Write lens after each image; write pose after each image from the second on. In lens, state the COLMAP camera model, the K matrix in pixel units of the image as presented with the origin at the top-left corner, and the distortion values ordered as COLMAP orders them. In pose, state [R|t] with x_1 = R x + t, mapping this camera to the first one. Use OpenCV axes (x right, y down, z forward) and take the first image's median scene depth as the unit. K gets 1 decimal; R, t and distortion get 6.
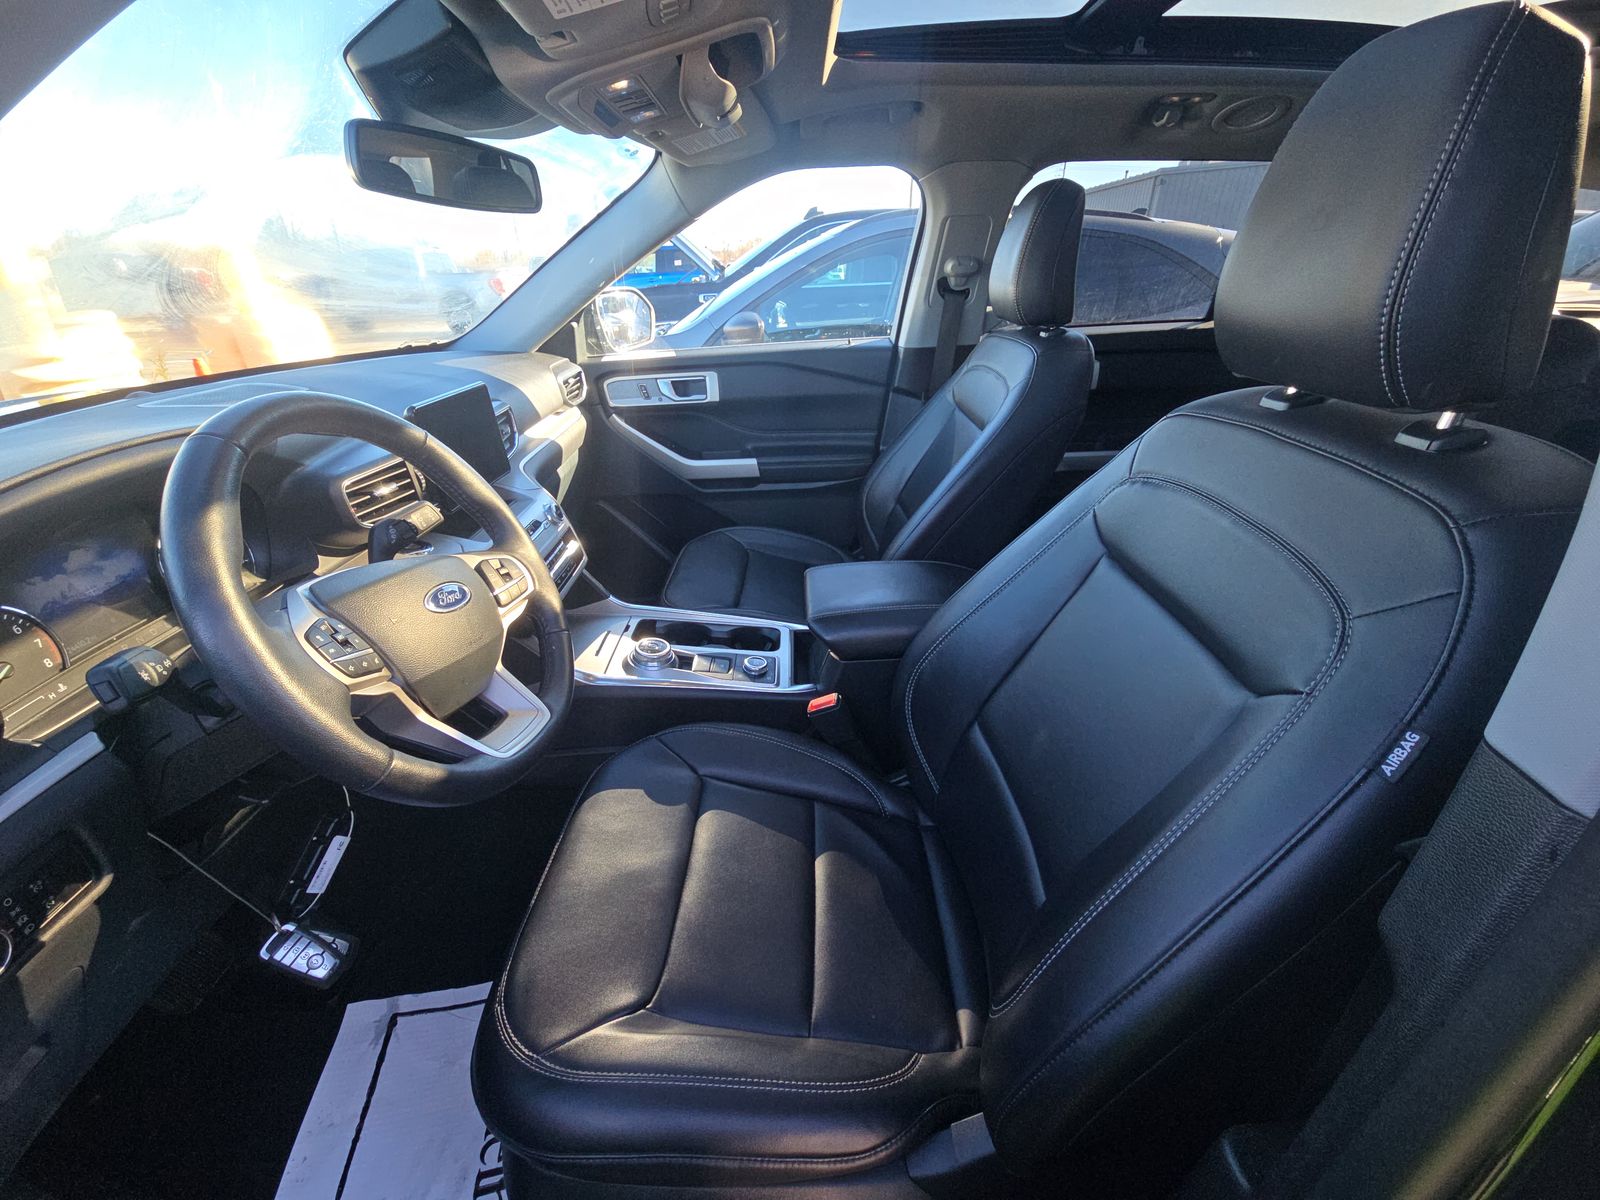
lens RADIAL K [[658.3, 0, 807.6], [0, 658.3, 599.2], [0, 0, 1]] dist [0.006875, -0.000714]
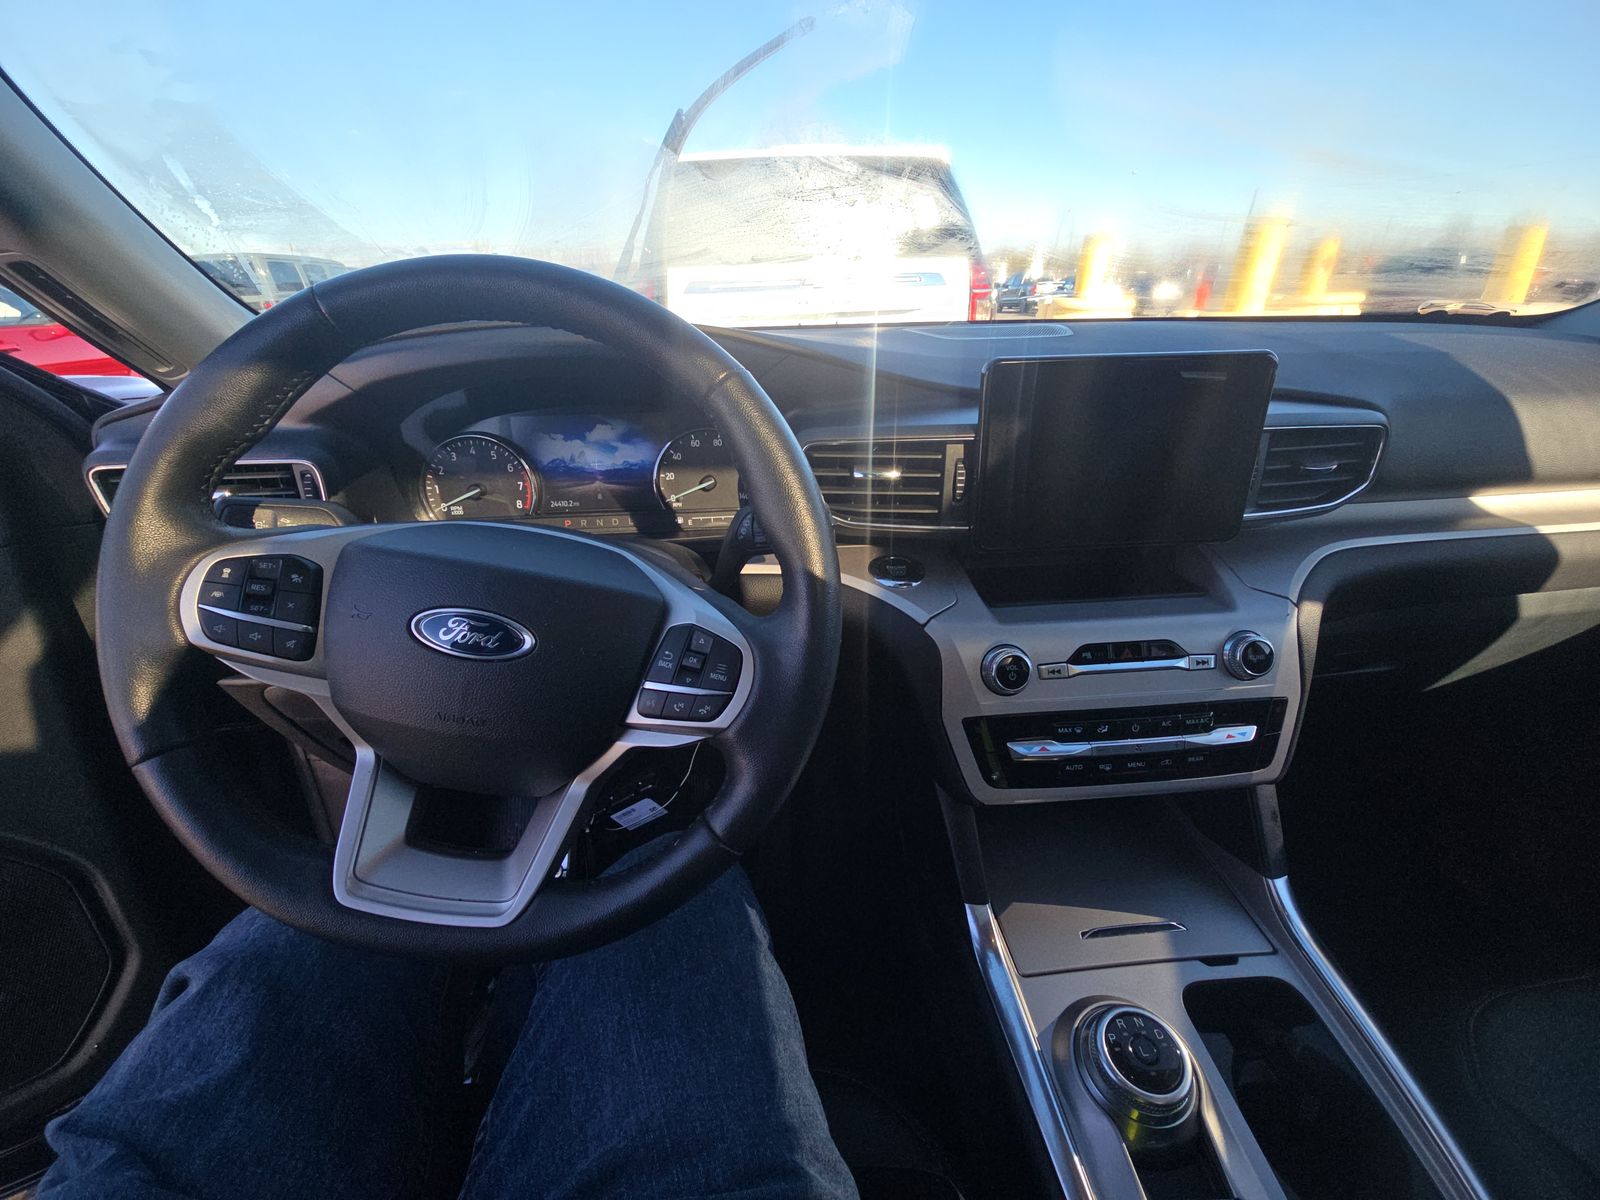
lens RADIAL K [[658.3, 0, 807.6], [0, 658.3, 599.2], [0, 0, 1]] dist [0.006875, -0.000714]
pose [[0.055526, 0.444360, -0.894126, -0.021233], [-0.430146, 0.818790, 0.380207, -0.373072], [0.901050, 0.363493, 0.236604, 1.106884]]
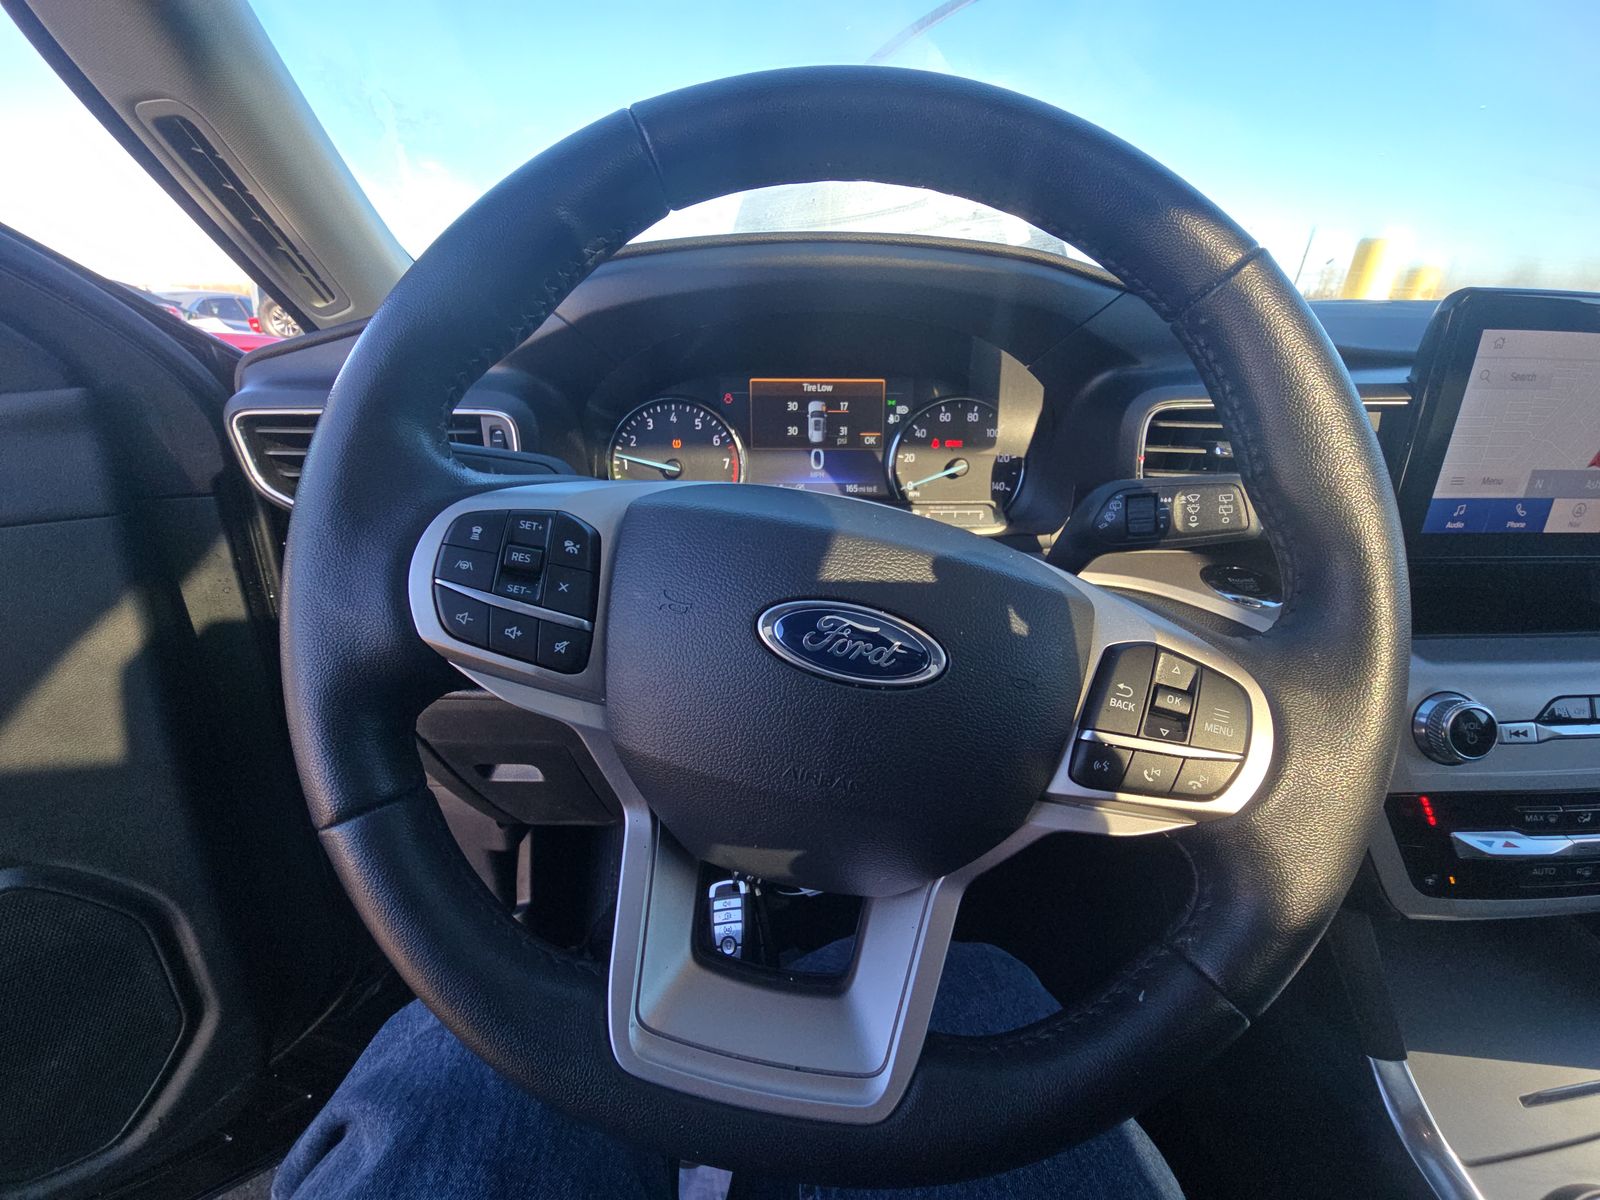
lens RADIAL K [[658.3, 0, 807.6], [0, 658.3, 599.2], [0, 0, 1]] dist [0.006875, -0.000714]
pose [[0.000789, 0.409162, -0.912462, -0.217938], [-0.447684, 0.816060, 0.365547, -0.145170], [0.894191, 0.408206, 0.183819, 0.893242]]
